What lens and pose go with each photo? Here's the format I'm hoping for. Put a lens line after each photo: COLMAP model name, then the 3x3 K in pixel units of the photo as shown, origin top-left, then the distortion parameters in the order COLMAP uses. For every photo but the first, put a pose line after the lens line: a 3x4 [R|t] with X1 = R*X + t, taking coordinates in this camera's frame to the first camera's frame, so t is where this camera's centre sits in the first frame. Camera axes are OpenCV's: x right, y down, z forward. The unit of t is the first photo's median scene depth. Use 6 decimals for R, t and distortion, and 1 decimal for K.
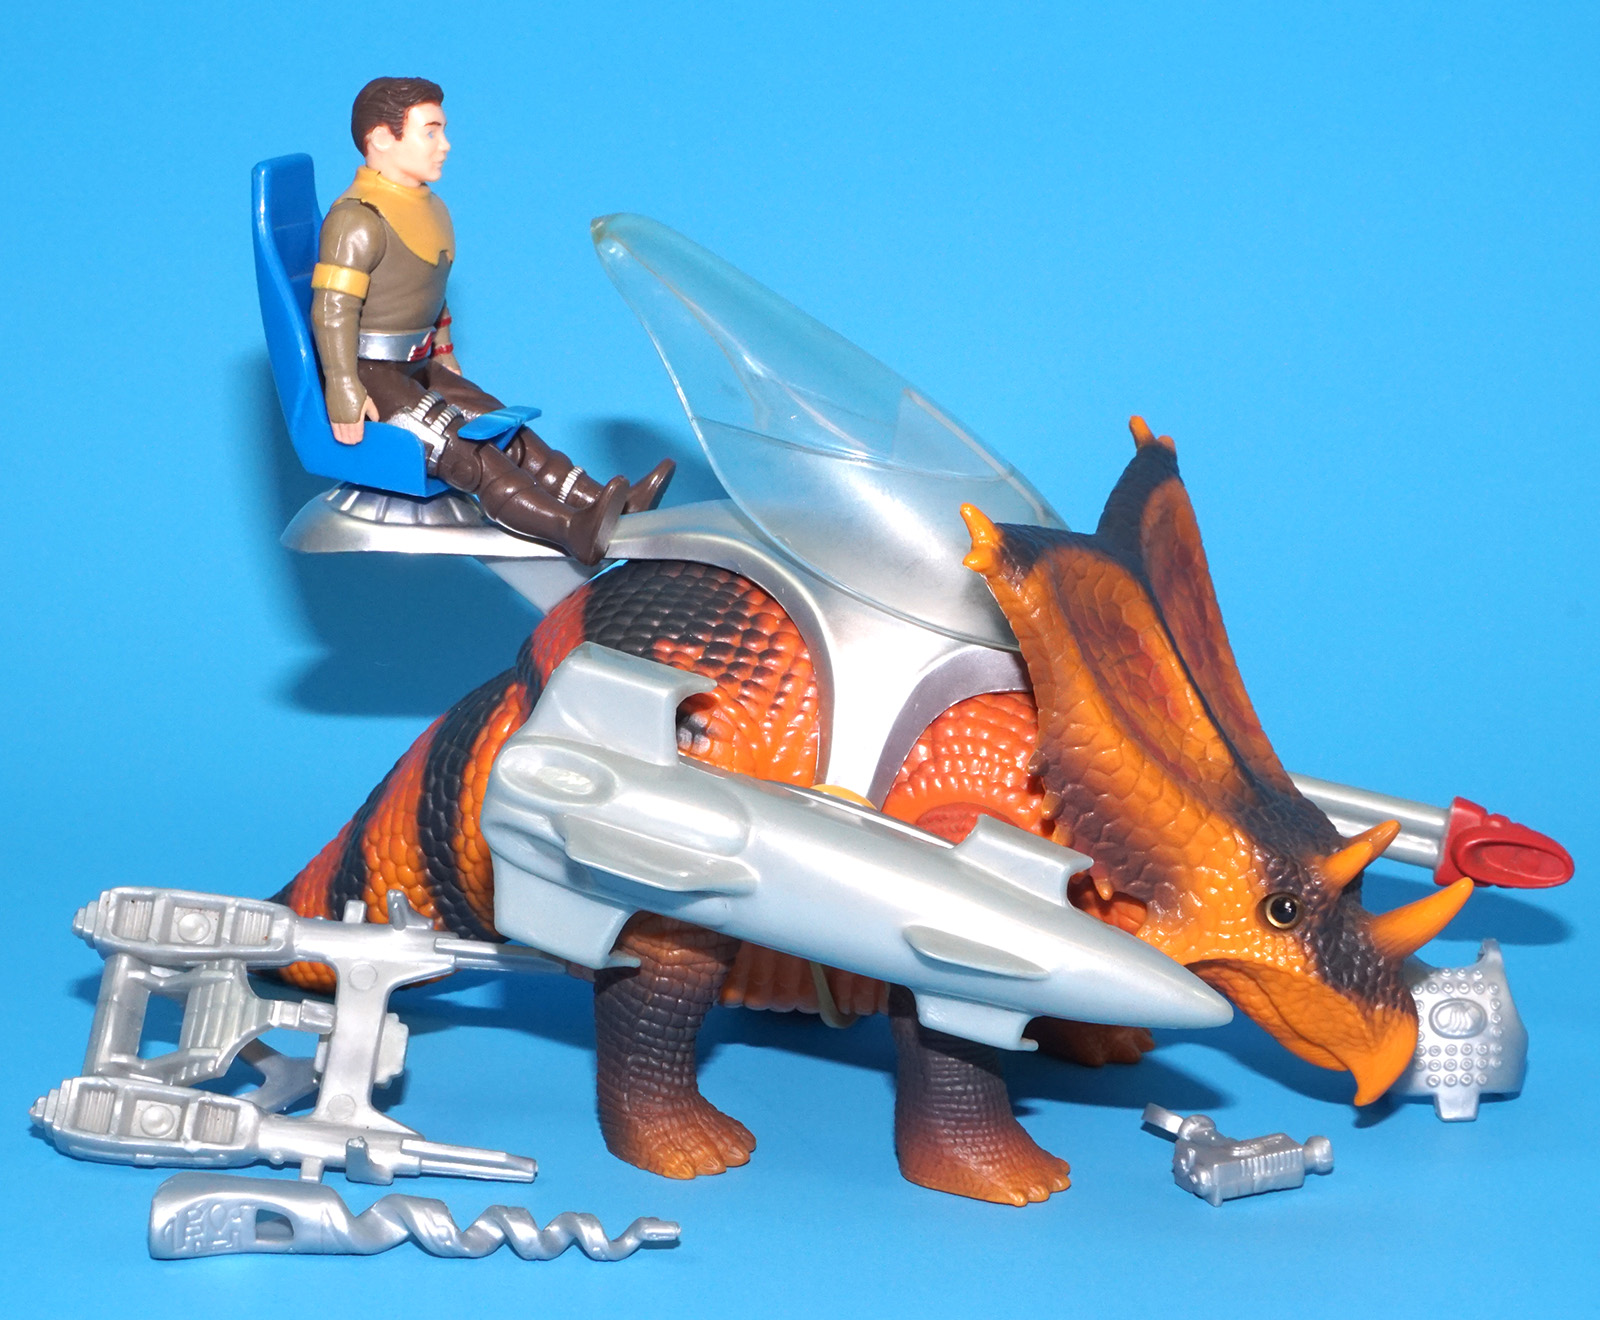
lens RADIAL K [[4838.0, 0, 817.9], [0, 4838.0, 660.1], [0, 0, 1]] dist [0.197778, 0.000000]
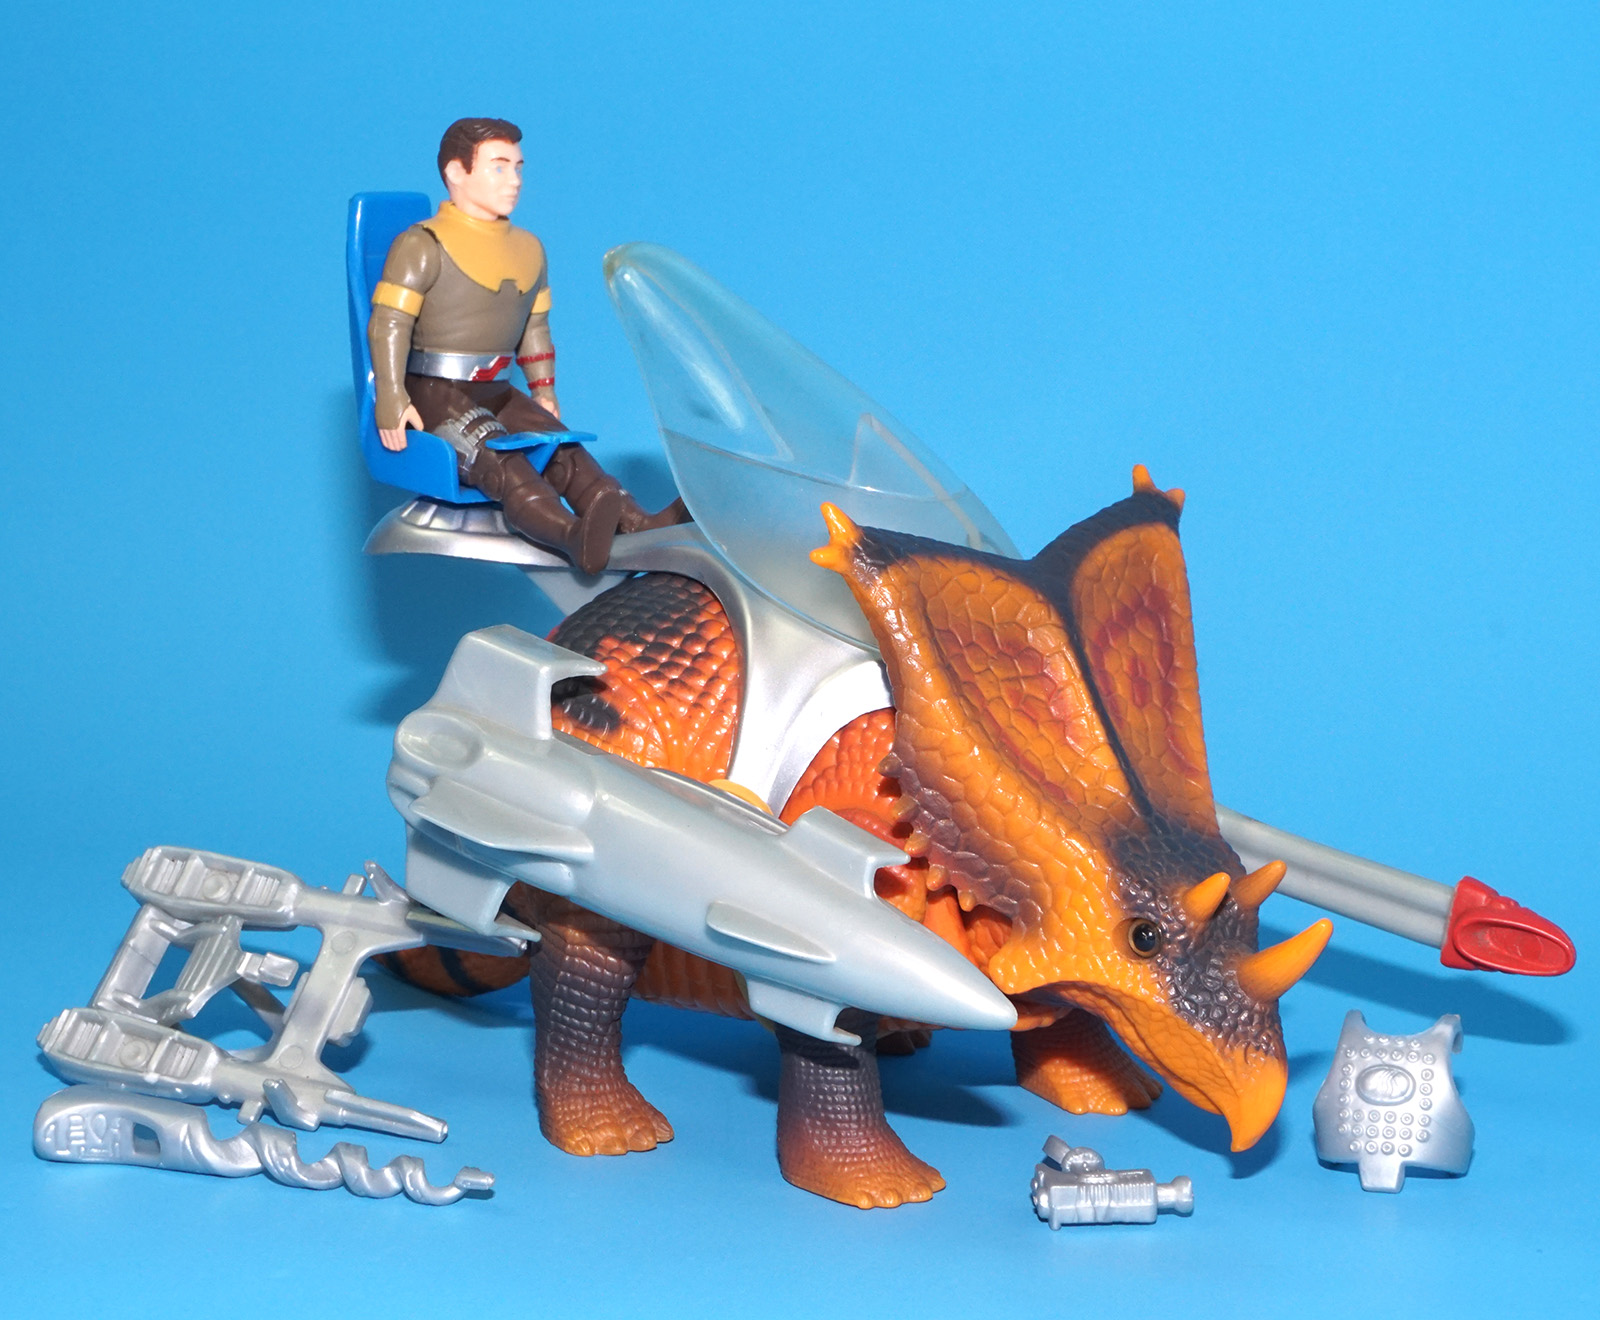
lens RADIAL K [[4540.4, 0, 799.7], [0, 4540.4, 666.8], [0, 0, 1]] dist [0.200508, 0.000000]
pose [[0.931138, 0.056612, -0.360246, 0.354677], [-0.089145, 0.993241, -0.074329, 0.070384], [0.353603, 0.101325, 0.929891, 0.101118]]
